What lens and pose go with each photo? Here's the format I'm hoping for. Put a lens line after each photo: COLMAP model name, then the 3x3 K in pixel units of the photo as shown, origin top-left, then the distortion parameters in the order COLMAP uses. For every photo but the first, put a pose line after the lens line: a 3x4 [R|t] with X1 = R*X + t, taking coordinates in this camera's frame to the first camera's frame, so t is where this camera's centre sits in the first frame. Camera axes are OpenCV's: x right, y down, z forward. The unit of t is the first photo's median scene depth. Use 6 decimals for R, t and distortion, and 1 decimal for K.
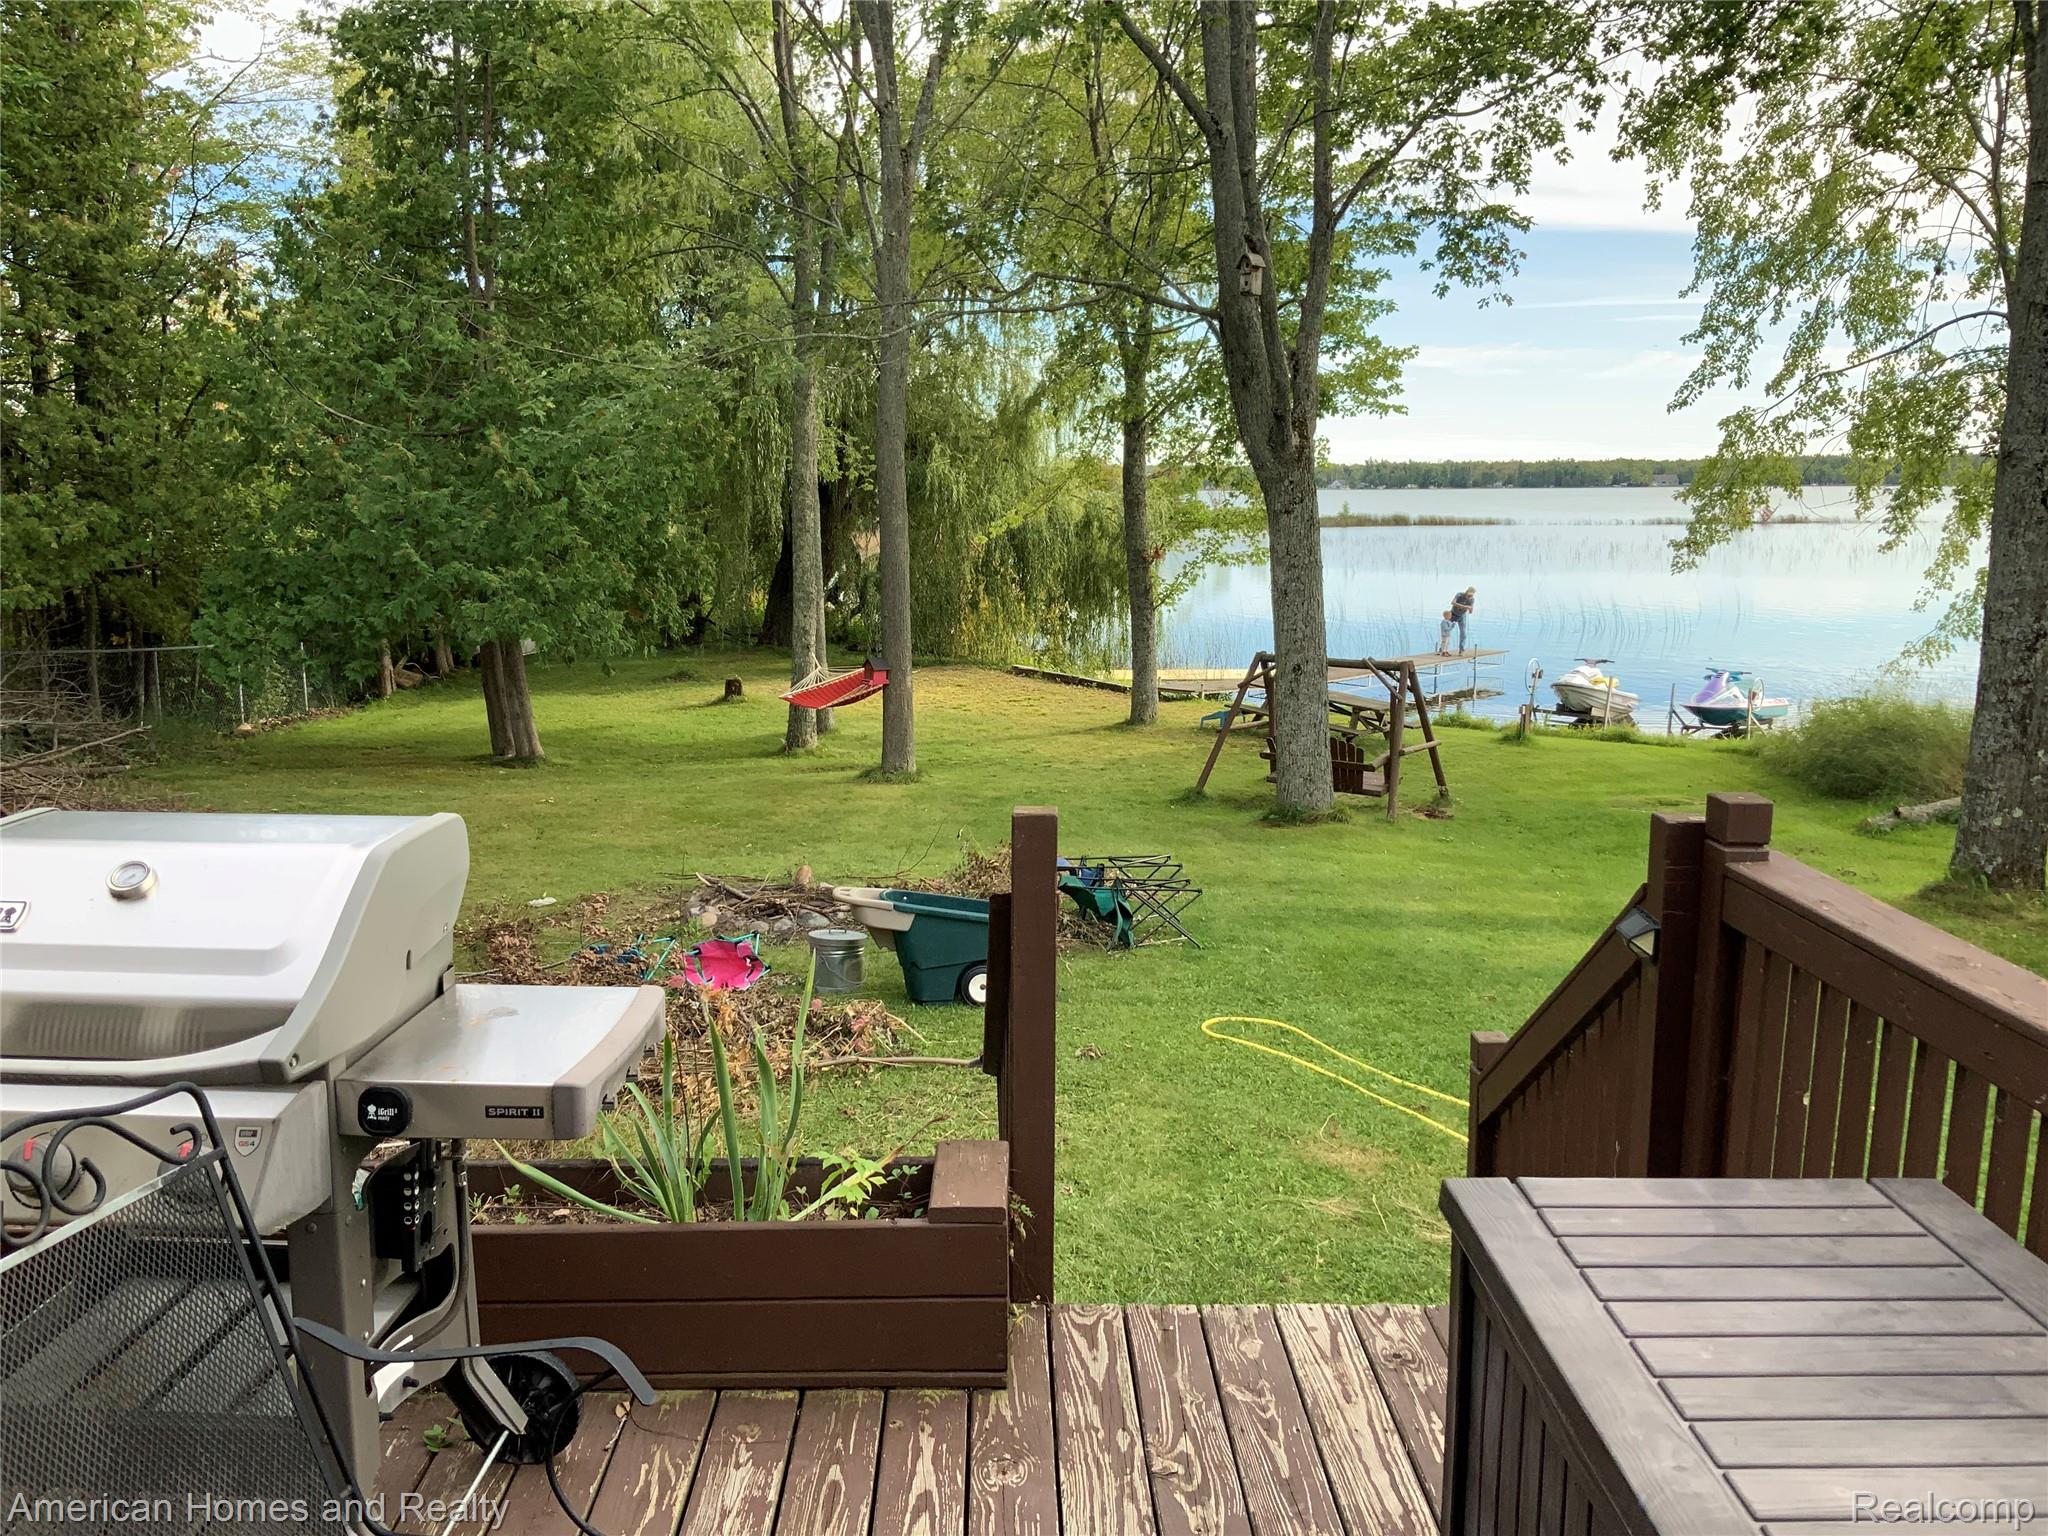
lens RADIAL K [[1727.6, 0, 1022.2], [0, 1727.6, 774.0], [0, 0, 1]] dist [0.069716, -0.025622]
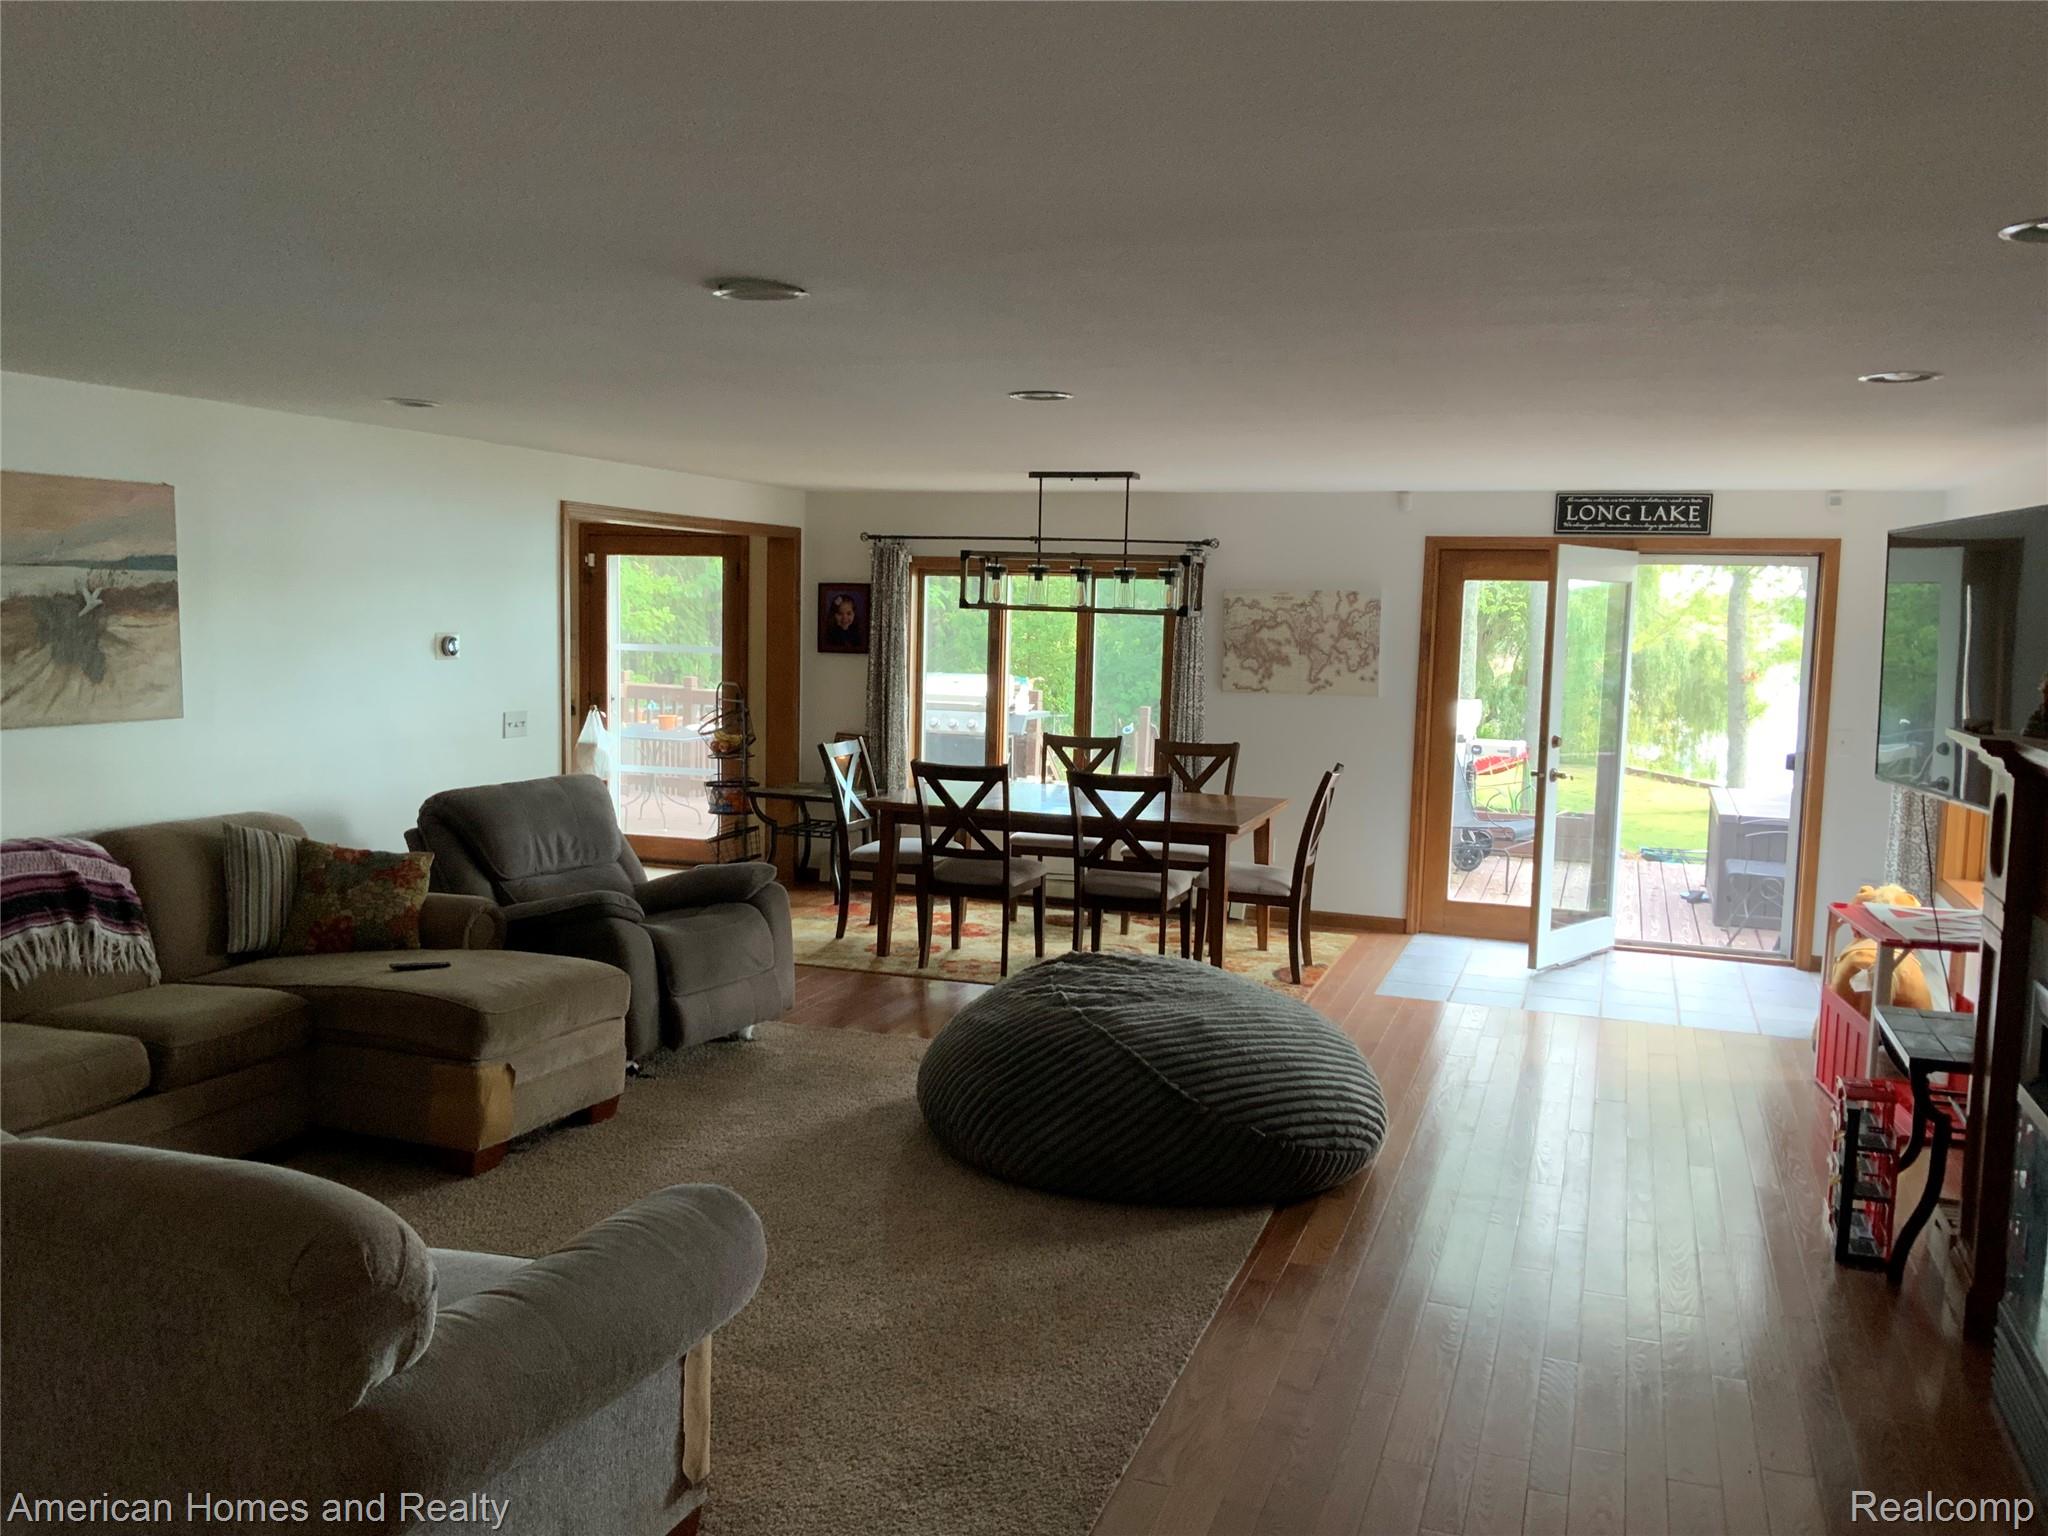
lens RADIAL K [[1727.6, 0, 1040.0], [0, 1727.6, 749.4], [0, 0, 1]] dist [0.069716, -0.025622]
pose [[0.943071, 0.054994, -0.328014, 0.006069], [-0.081559, 0.994361, -0.067780, 0.038450], [0.322437, 0.090674, 0.942238, -0.259167]]
